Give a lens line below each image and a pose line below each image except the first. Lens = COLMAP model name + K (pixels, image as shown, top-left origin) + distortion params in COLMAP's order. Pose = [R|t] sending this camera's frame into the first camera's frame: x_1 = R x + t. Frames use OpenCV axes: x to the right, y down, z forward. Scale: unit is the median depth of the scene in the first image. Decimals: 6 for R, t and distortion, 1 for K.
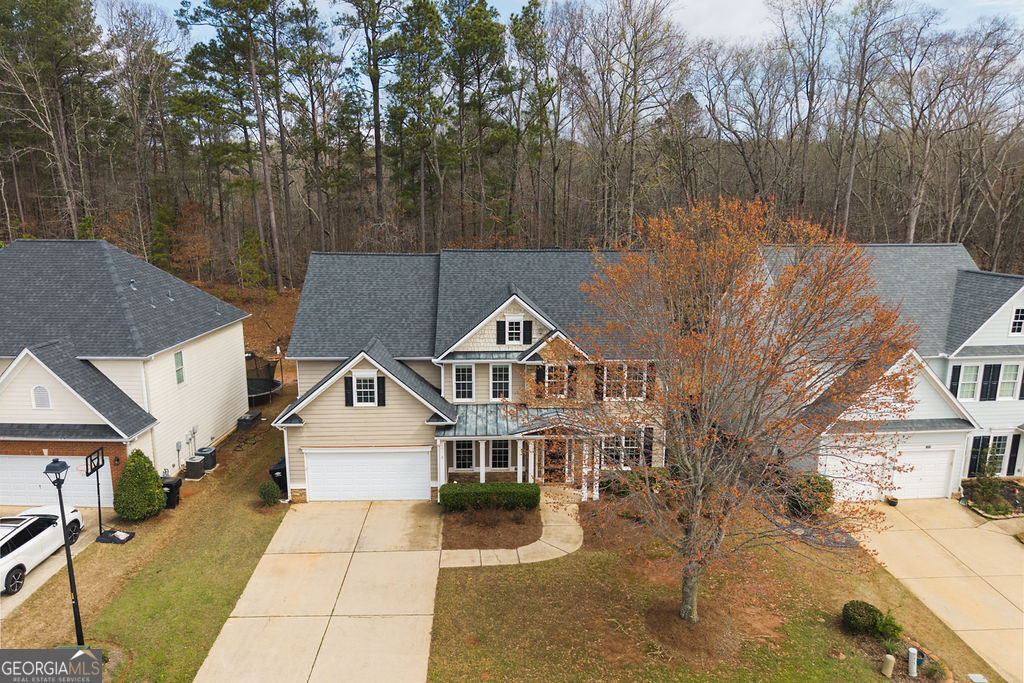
lens RADIAL K [[688.1, 0, 512.0], [0, 688.1, 341.5], [0, 0, 1]] dist [0.000933, 0.001799]
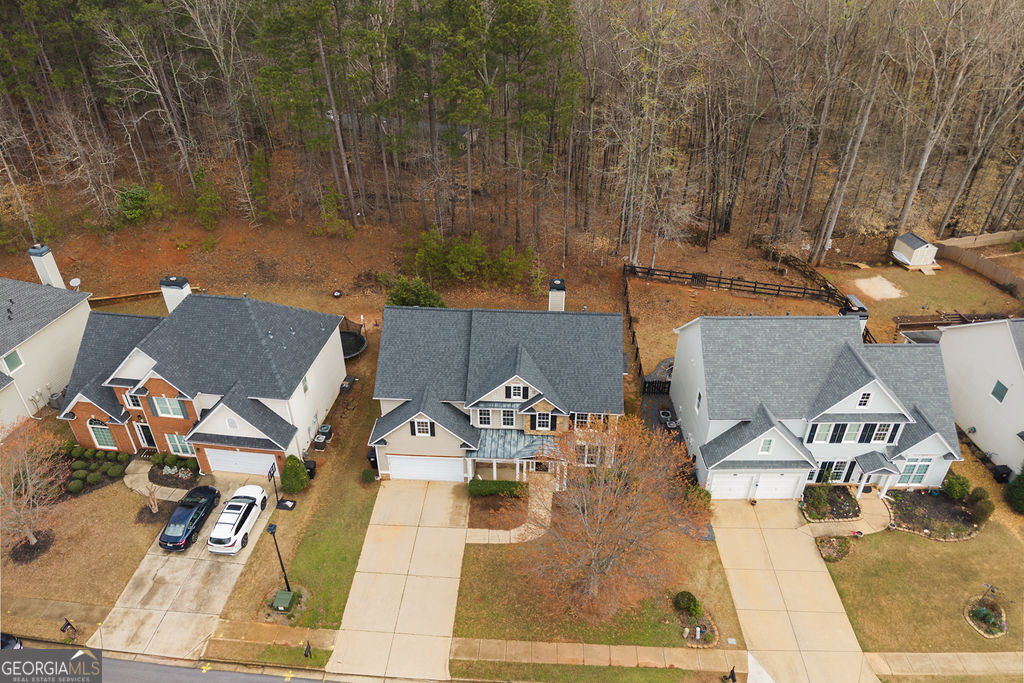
lens RADIAL K [[683.5, 0, 512.0], [0, 683.5, 341.5], [0, 0, 1]] dist [0.009476, 0.000196]
pose [[0.994947, 0.052161, -0.085788, 0.119972], [-0.016839, 0.929047, 0.369578, -0.696838], [0.098979, -0.366266, 0.925231, -0.381423]]
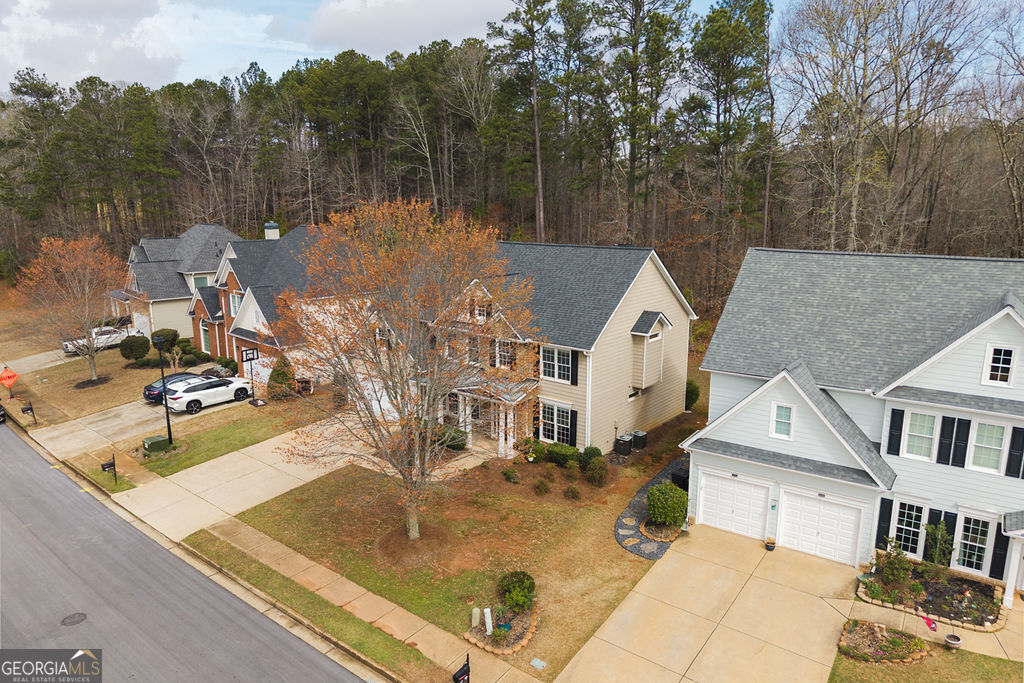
lens RADIAL K [[683.5, 0, 512.0], [0, 683.5, 341.5], [0, 0, 1]] dist [0.009476, 0.000196]
pose [[0.750325, 0.131943, -0.647768, 0.853888], [-0.131036, 0.990121, 0.049895, -0.024541], [0.647952, 0.047443, 0.760202, 0.117982]]
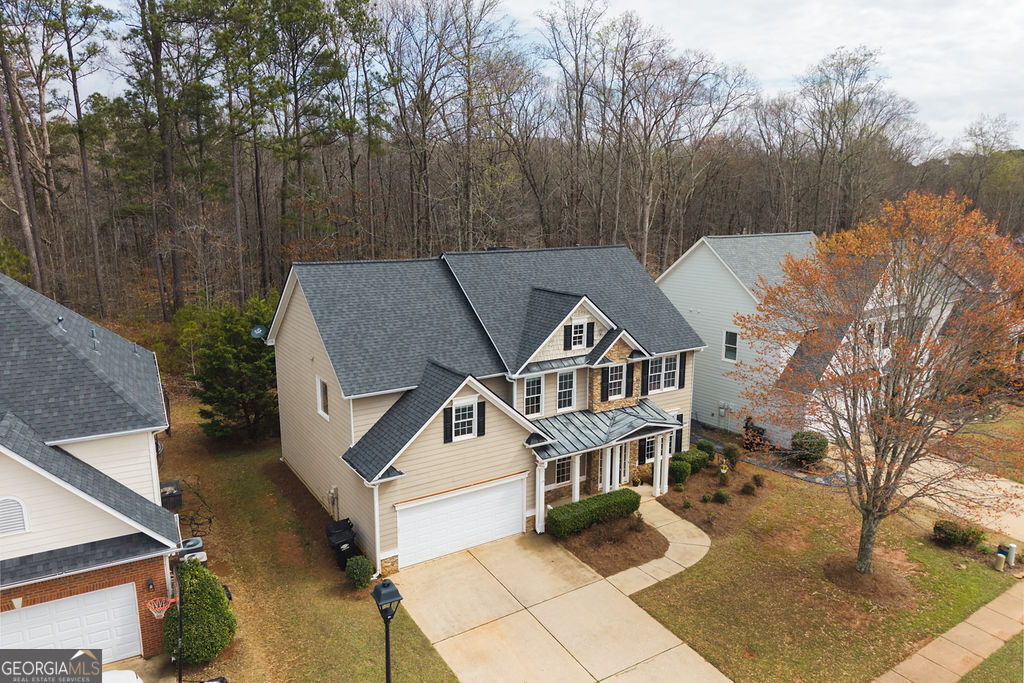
lens RADIAL K [[688.1, 0, 512.0], [0, 688.1, 341.5], [0, 0, 1]] dist [0.000933, 0.001799]
pose [[0.859629, -0.101828, 0.500668, -0.561092], [0.101704, 0.994431, 0.027630, -0.042146], [-0.500694, 0.027168, 0.865198, 0.231415]]
